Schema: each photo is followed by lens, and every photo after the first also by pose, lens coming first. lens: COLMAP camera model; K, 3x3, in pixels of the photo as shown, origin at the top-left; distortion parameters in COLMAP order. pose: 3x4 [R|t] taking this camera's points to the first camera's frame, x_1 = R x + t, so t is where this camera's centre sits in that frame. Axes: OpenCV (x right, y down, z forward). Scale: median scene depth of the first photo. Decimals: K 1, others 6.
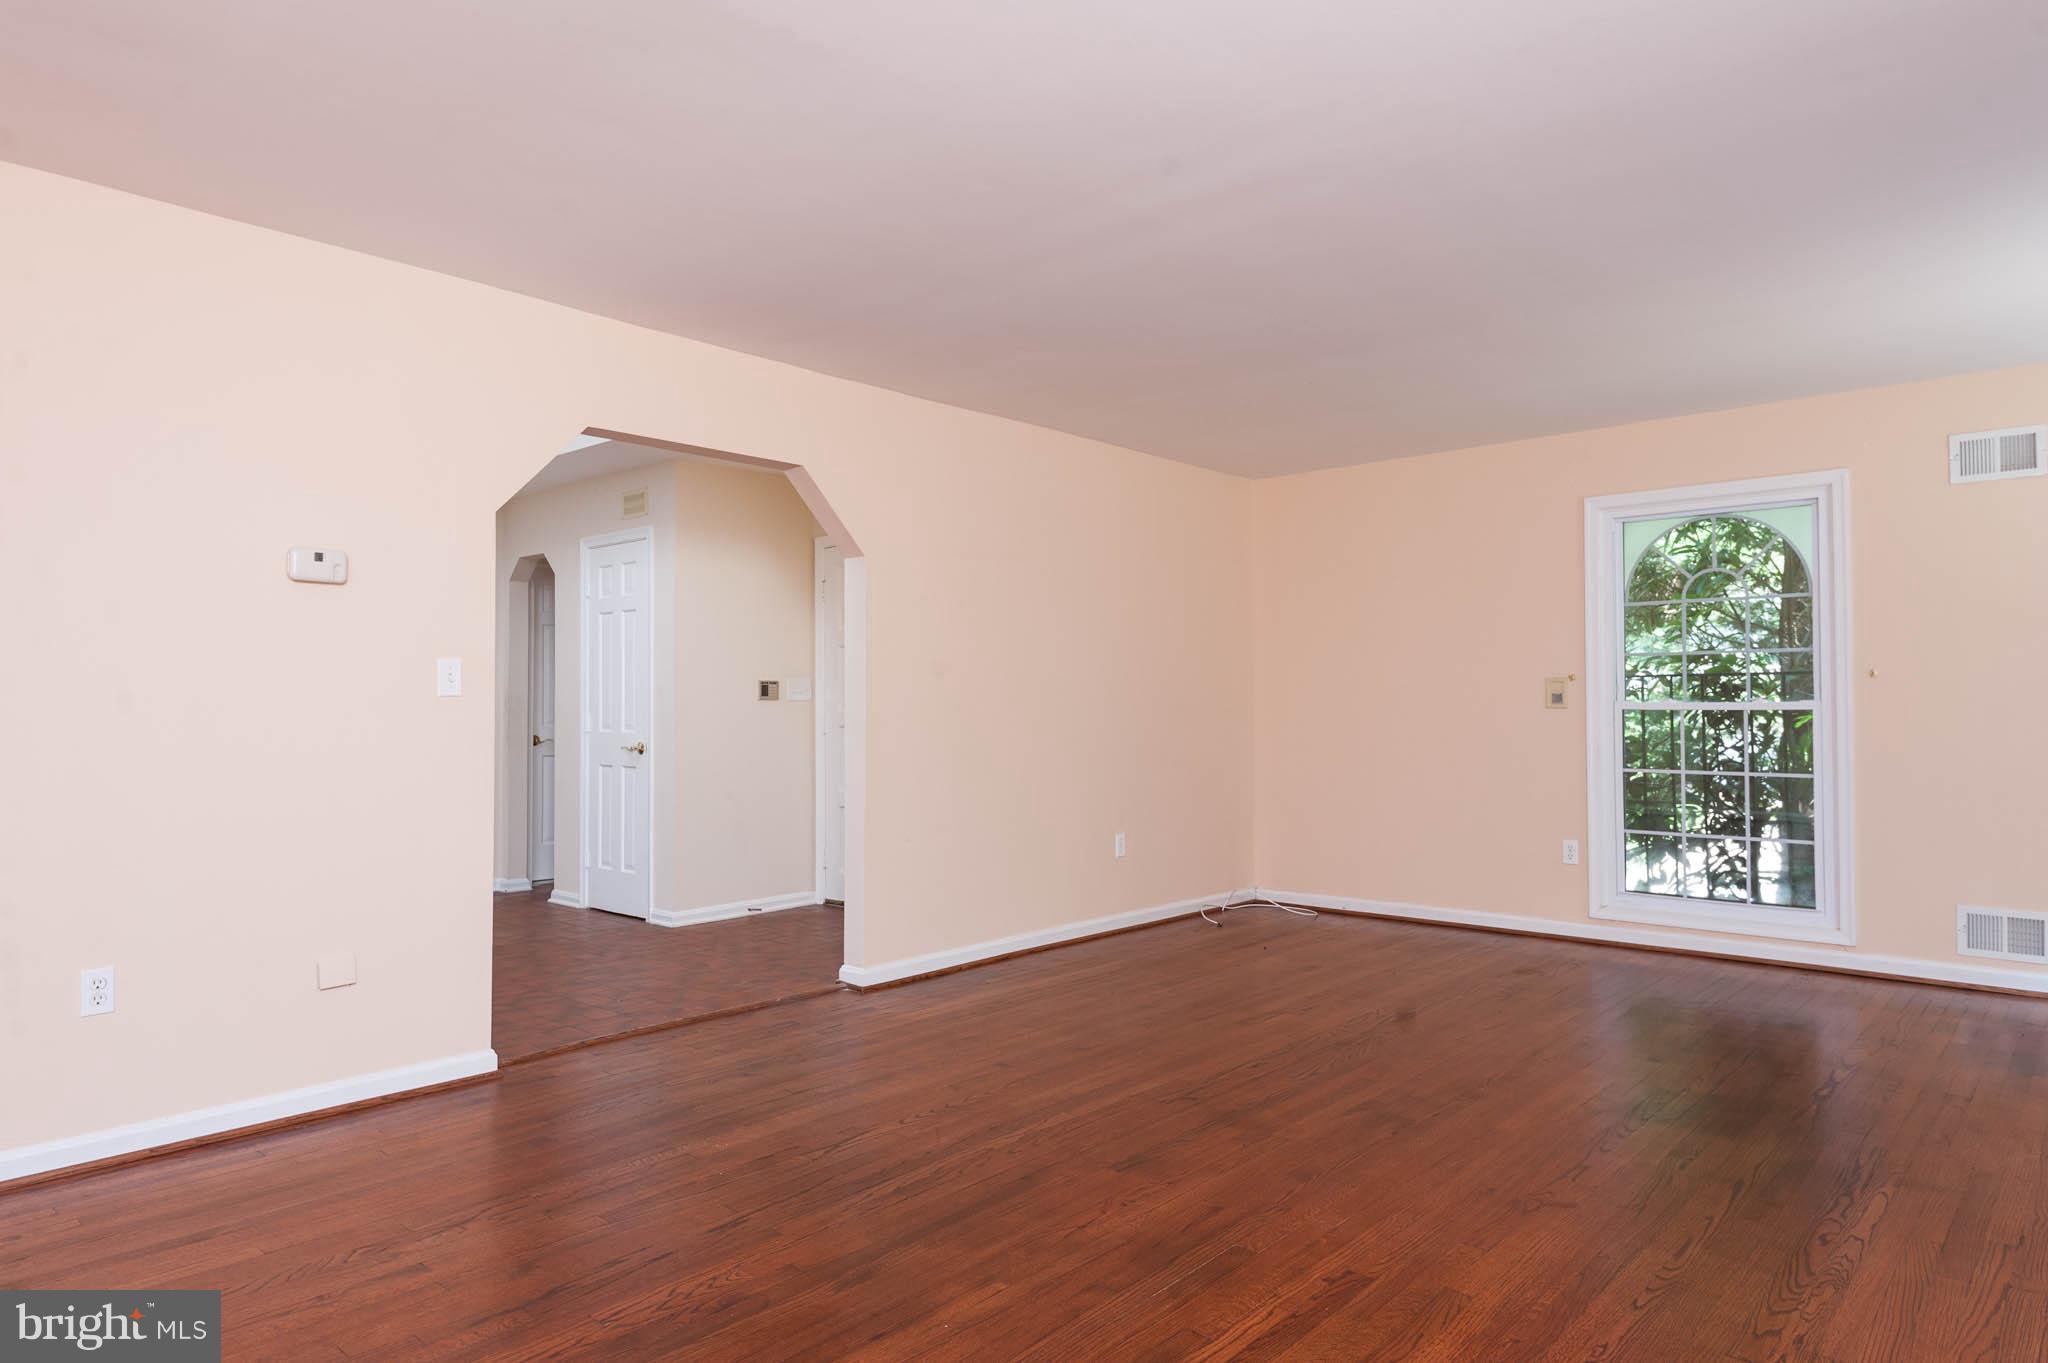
lens RADIAL K [[1218.8, 0, 1010.4], [0, 1218.8, 688.1], [0, 0, 1]] dist [0.032379, -0.025928]
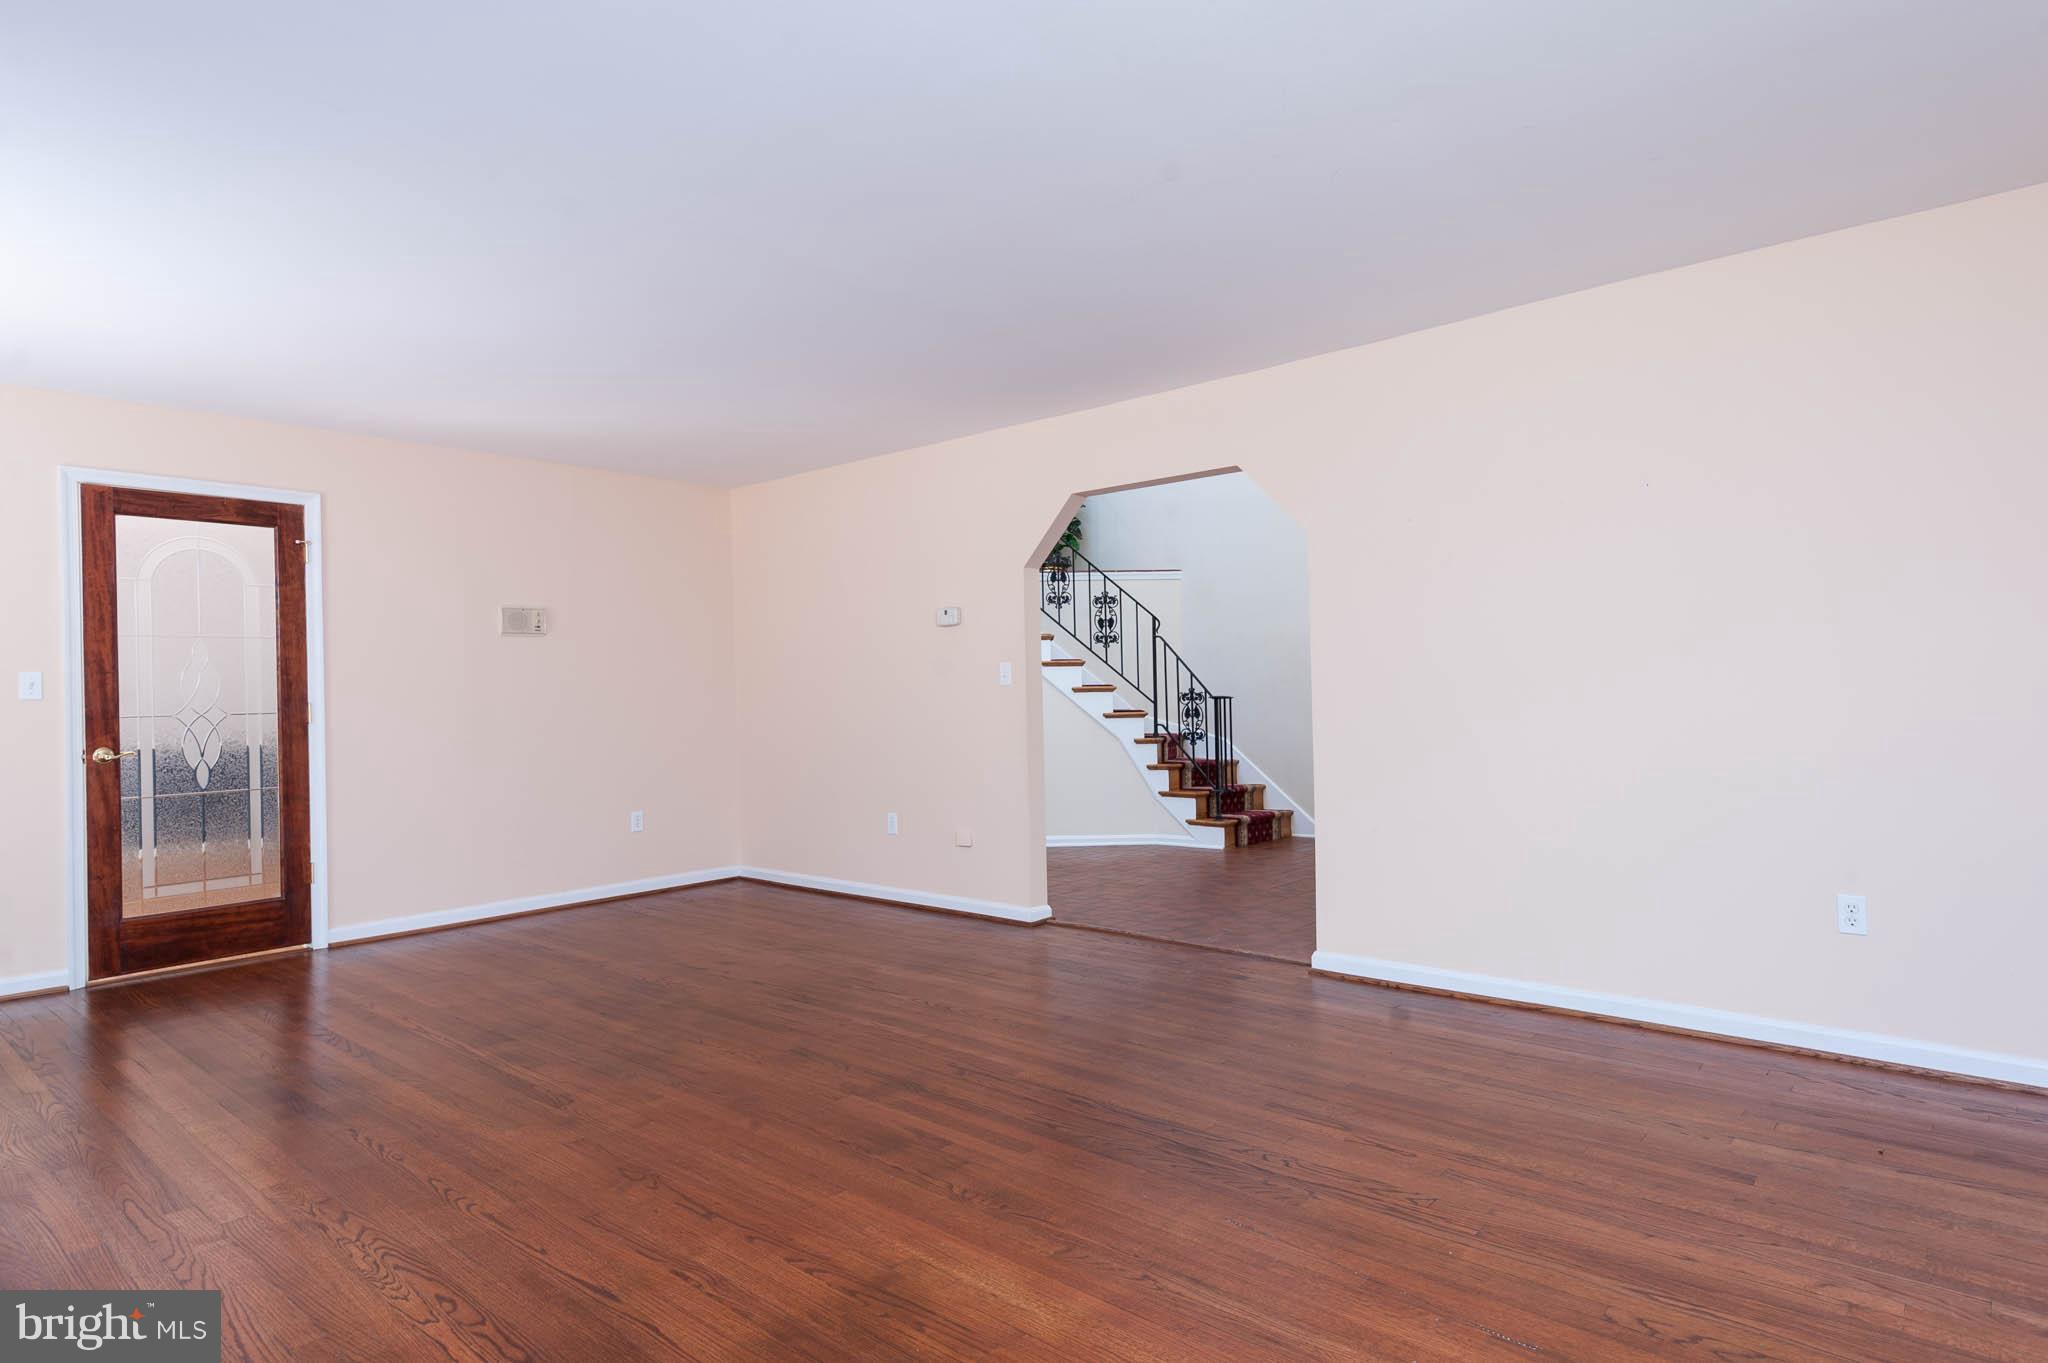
lens RADIAL K [[1112.7, 0, 1017.3], [0, 1112.7, 726.8], [0, 0, 1]] dist [0.030233, -0.000870]
pose [[0.023502, 0.034435, -0.999131, 1.097506], [0.037199, 0.998684, 0.035294, 0.009320], [0.999031, -0.037996, 0.022190, 1.046161]]
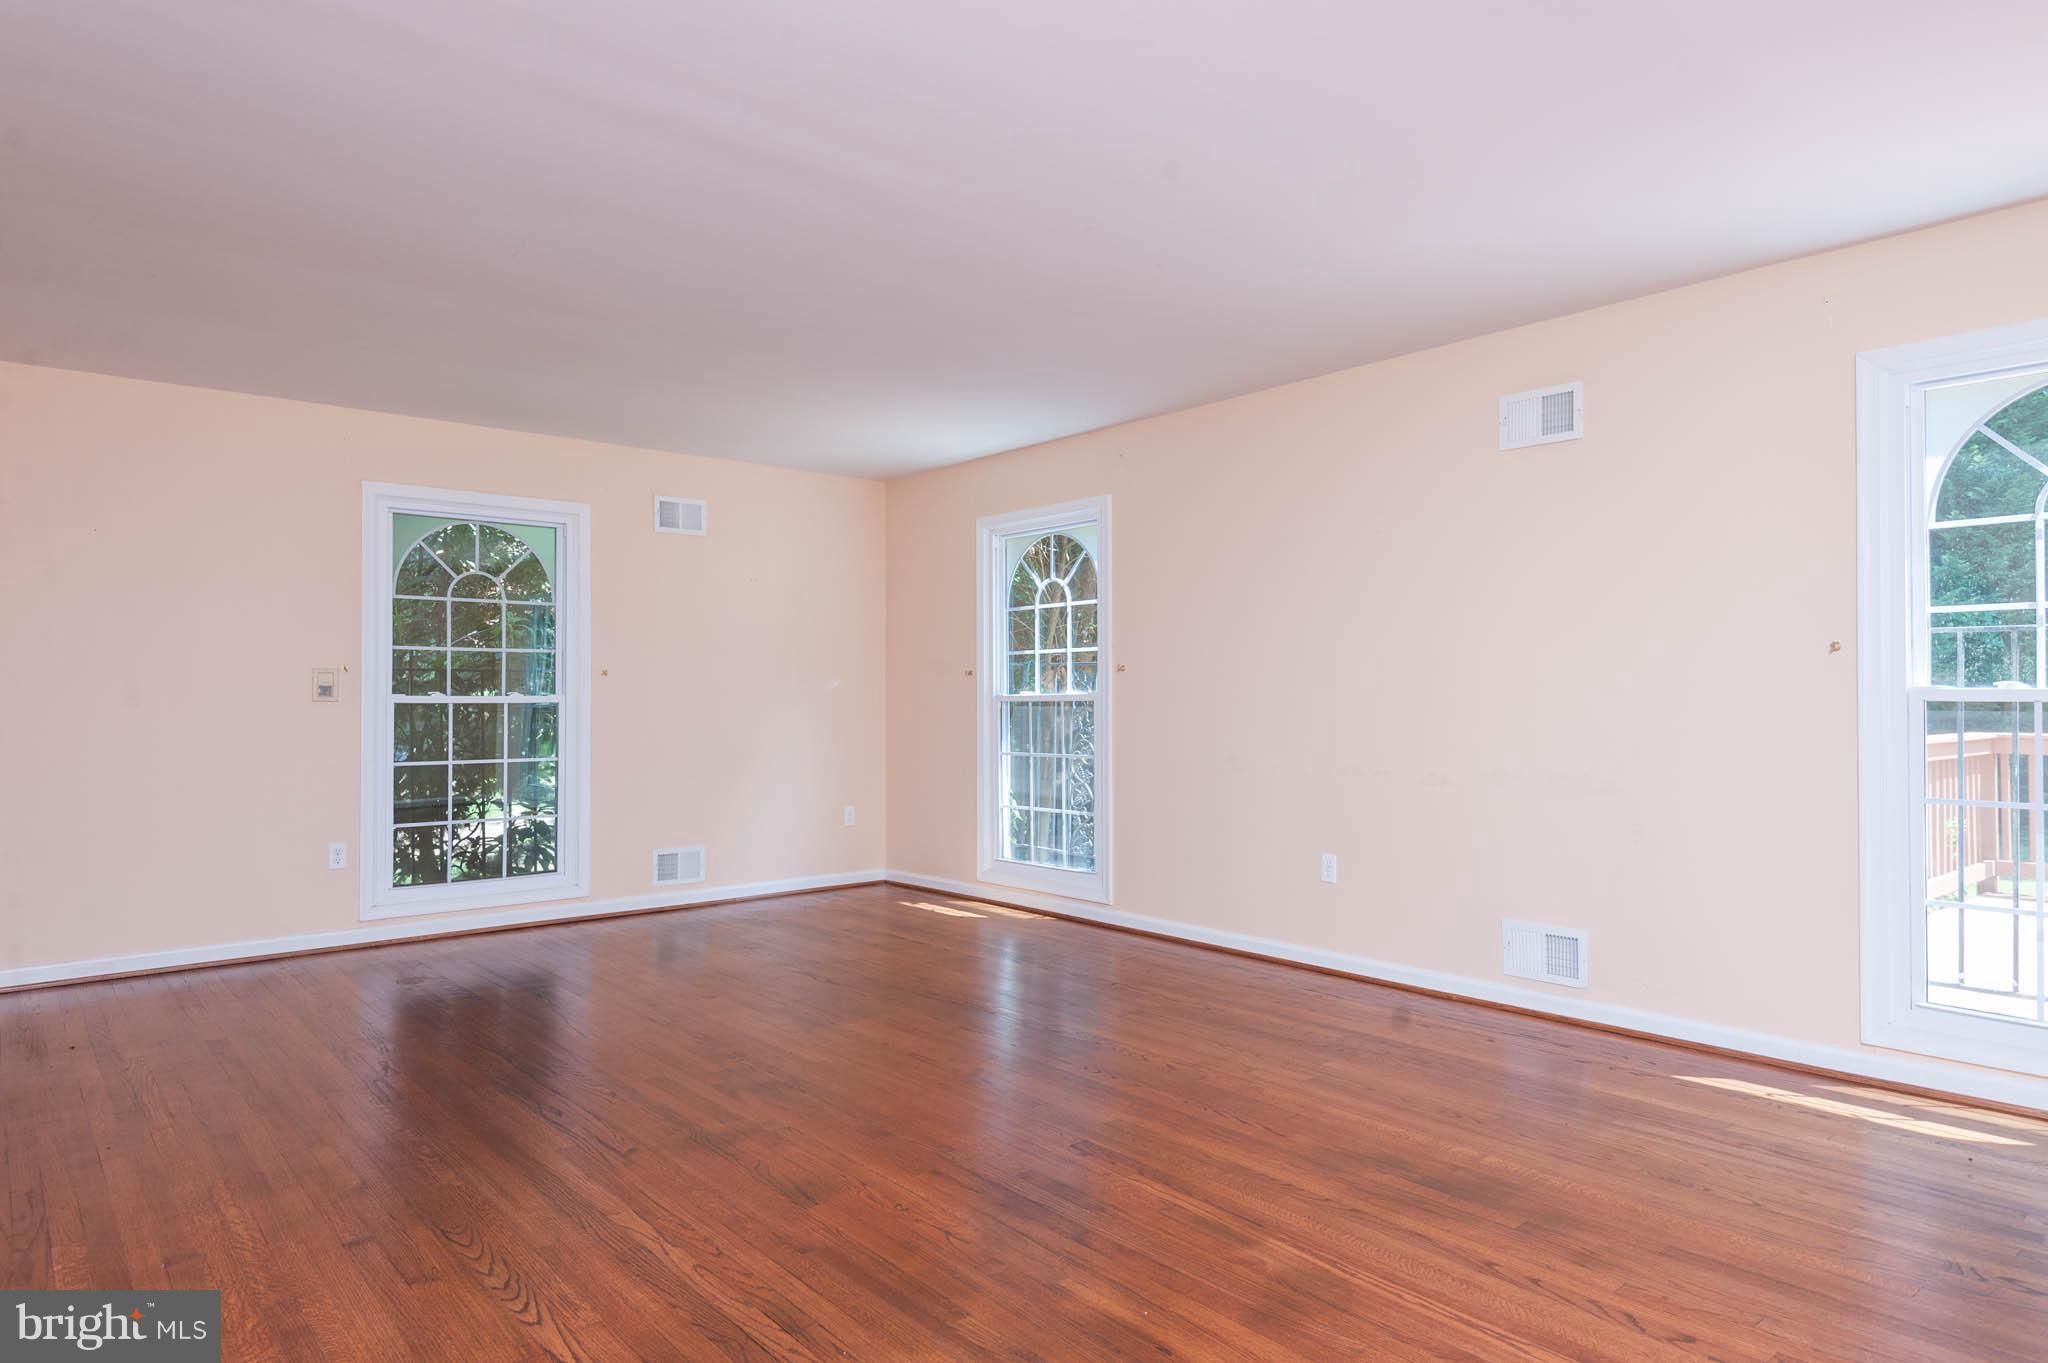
lens RADIAL K [[1218.8, 0, 1010.4], [0, 1218.8, 688.1], [0, 0, 1]] dist [0.032379, -0.025928]
pose [[0.131776, 0.010822, 0.991220, -0.685596], [-0.015076, 0.999847, -0.008912, 0.011523], [-0.991165, -0.013769, 0.131919, 0.628588]]
